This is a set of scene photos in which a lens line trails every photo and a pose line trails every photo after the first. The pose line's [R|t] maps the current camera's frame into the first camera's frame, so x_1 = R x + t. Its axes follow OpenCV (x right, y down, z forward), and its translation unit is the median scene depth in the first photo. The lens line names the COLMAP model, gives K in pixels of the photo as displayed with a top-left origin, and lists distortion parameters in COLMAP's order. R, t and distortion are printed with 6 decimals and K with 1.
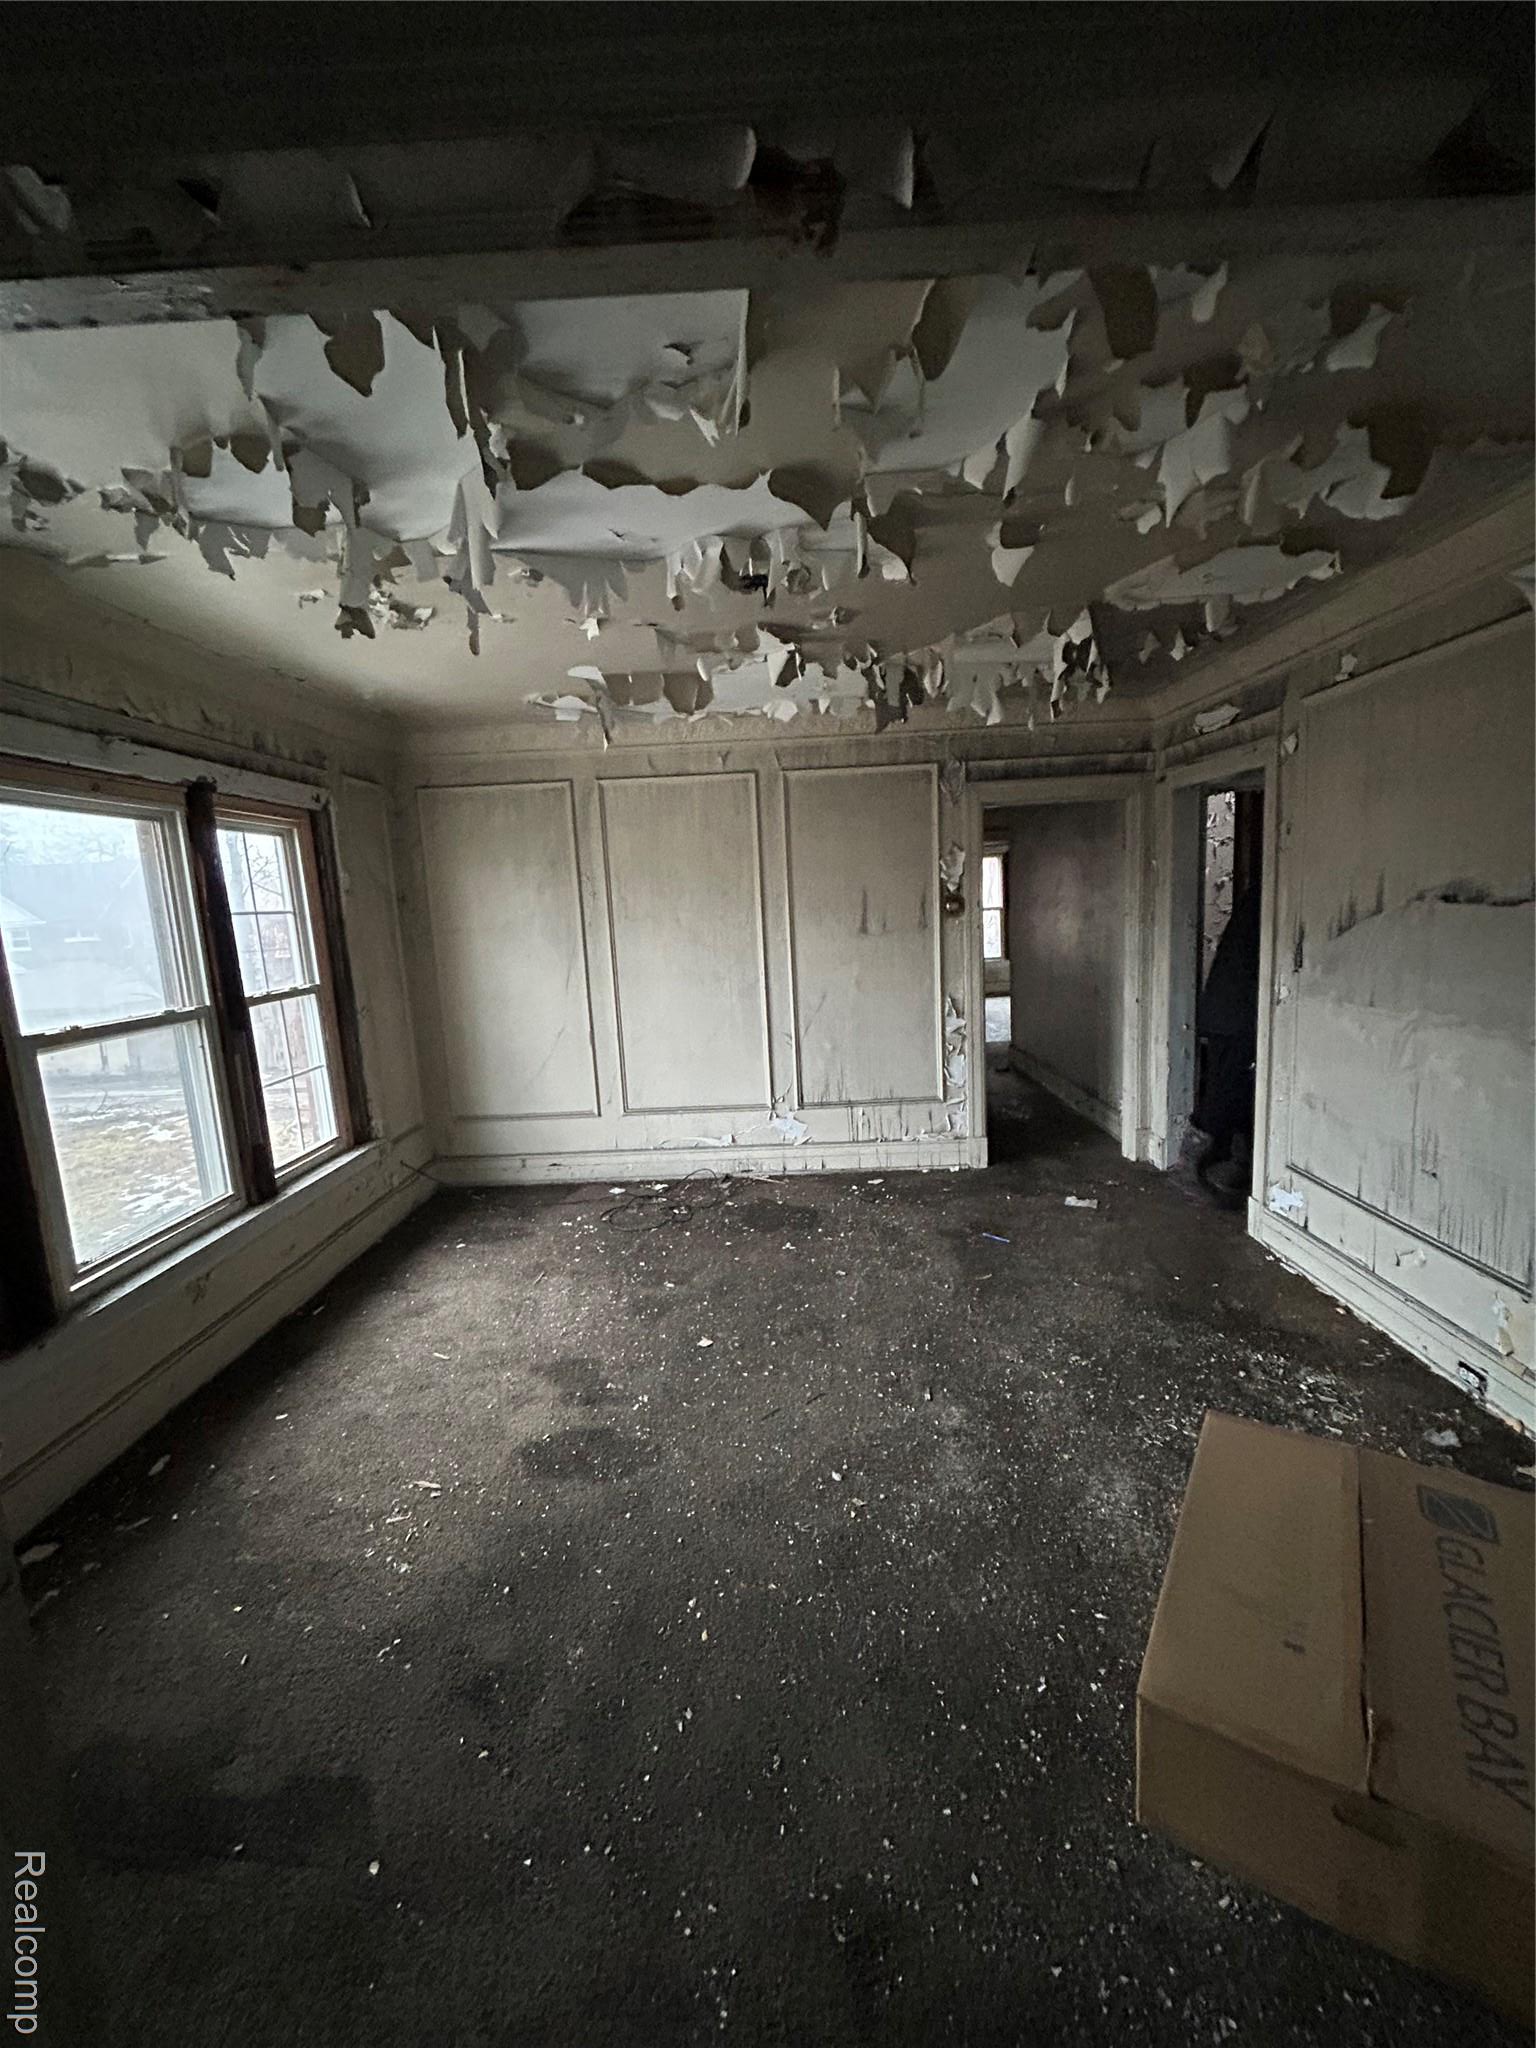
lens RADIAL K [[823.3, 0, 763.9], [0, 823.3, 1029.3], [0, 0, 1]] dist [0.000356, 0.000004]
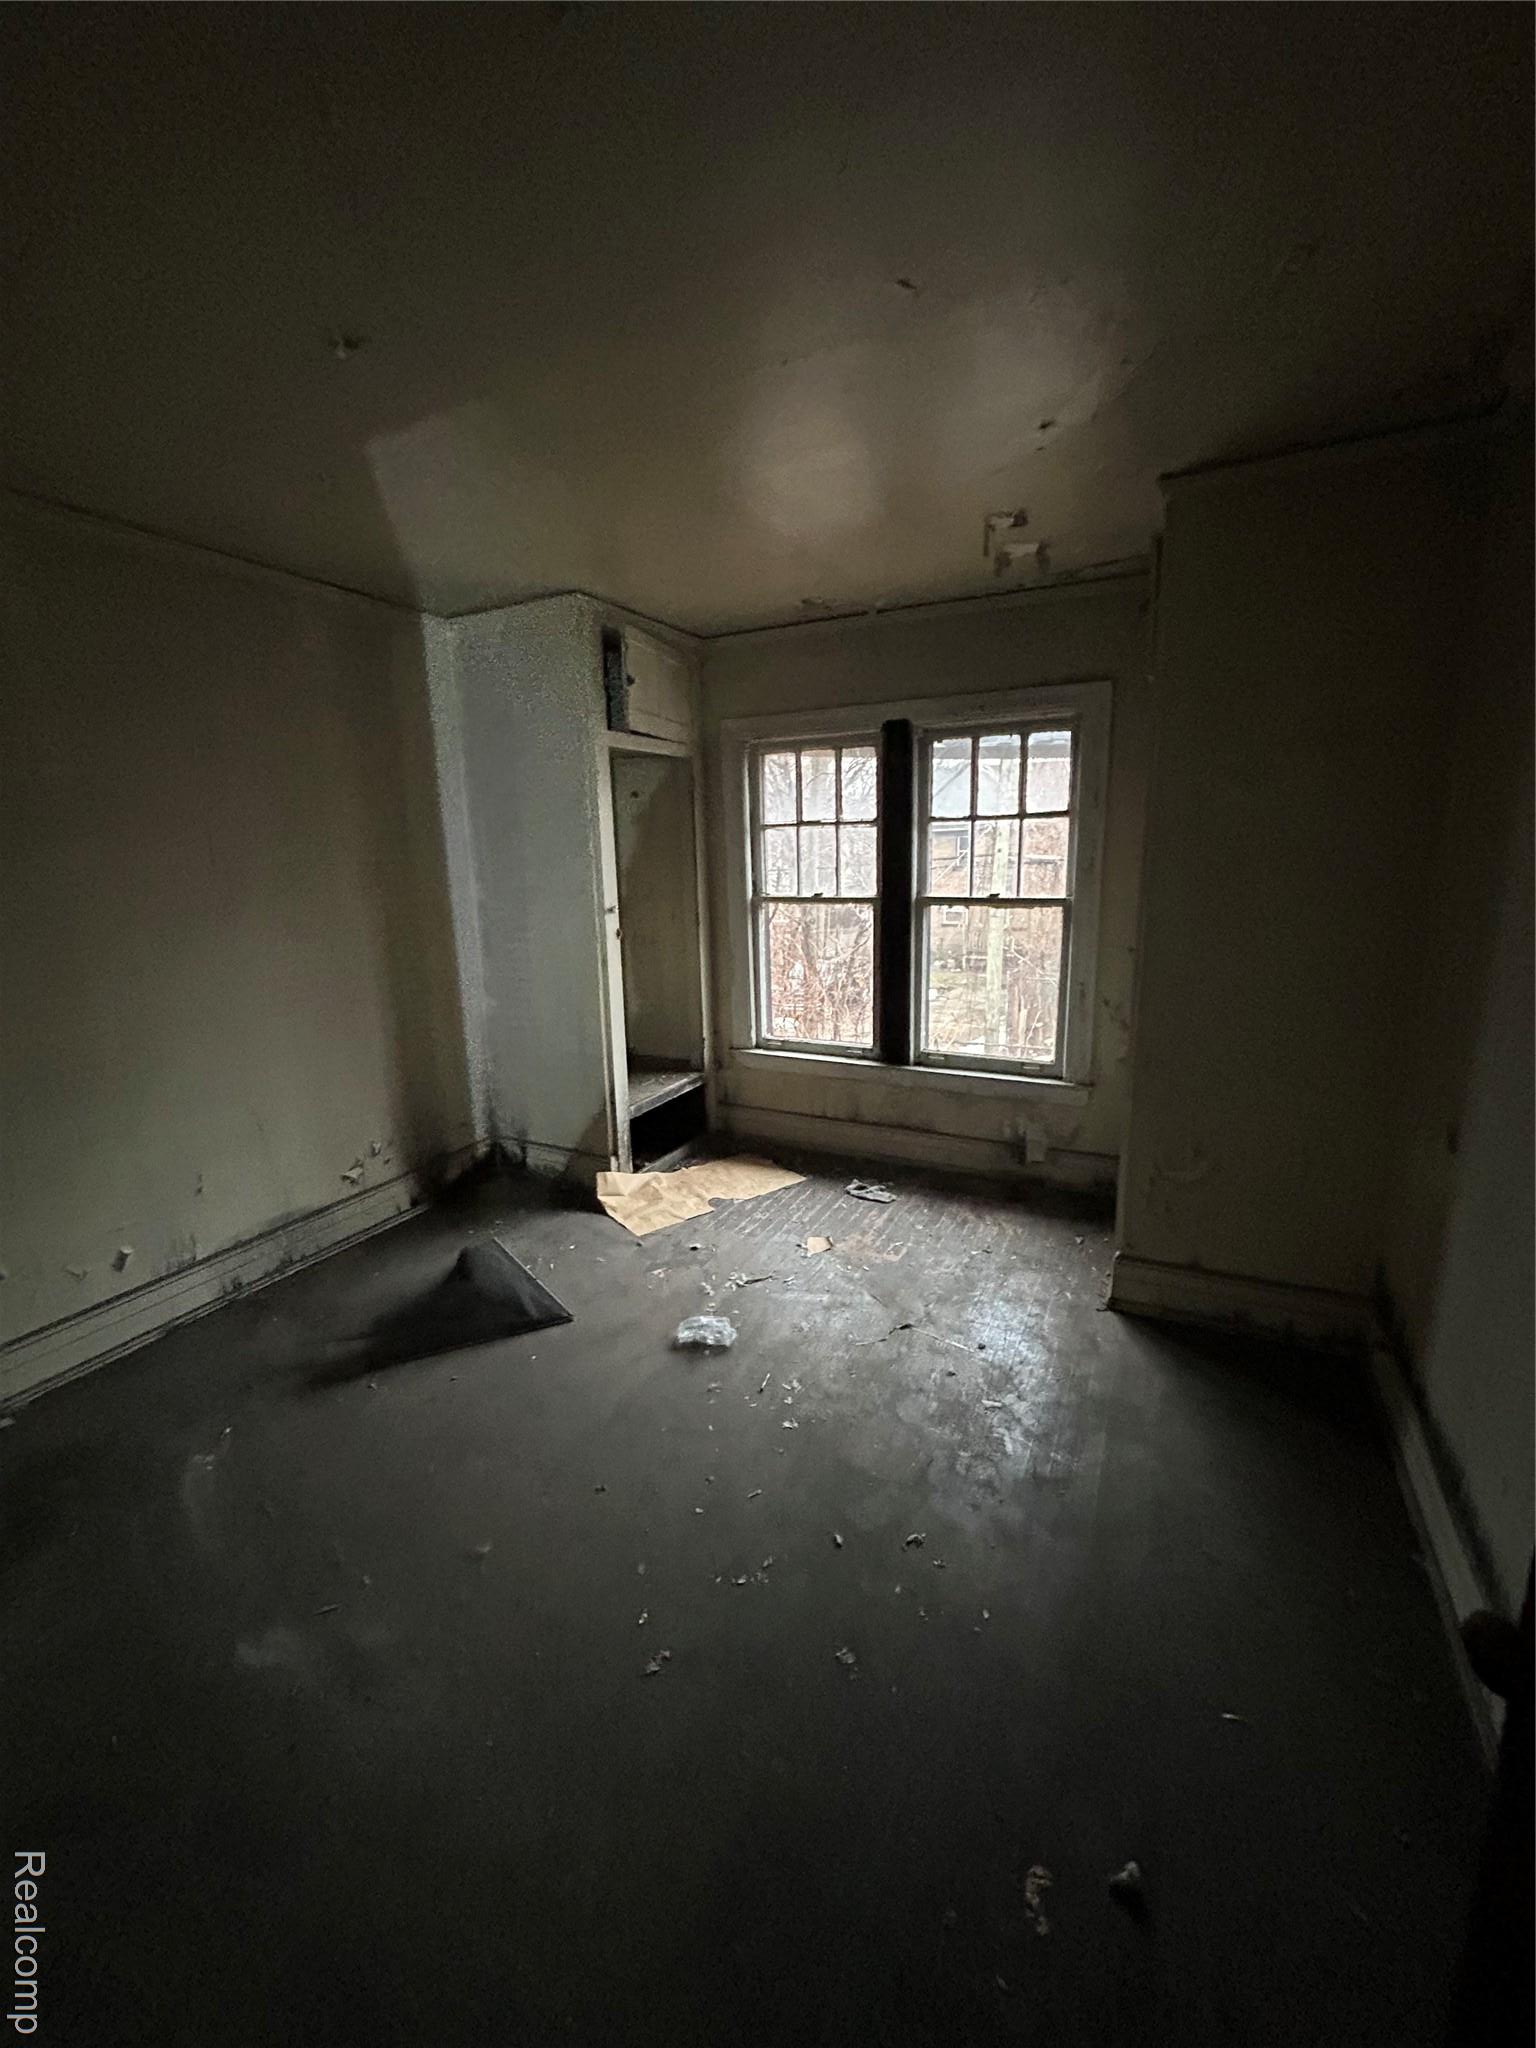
lens RADIAL K [[823.3, 0, 763.9], [0, 823.3, 1029.3], [0, 0, 1]] dist [0.000356, 0.000004]
pose [[-0.443517, 0.259871, -0.857764, 0.448241], [-0.091629, 0.938881, 0.331824, -0.203056], [0.891570, 0.225766, -0.392598, 1.172374]]
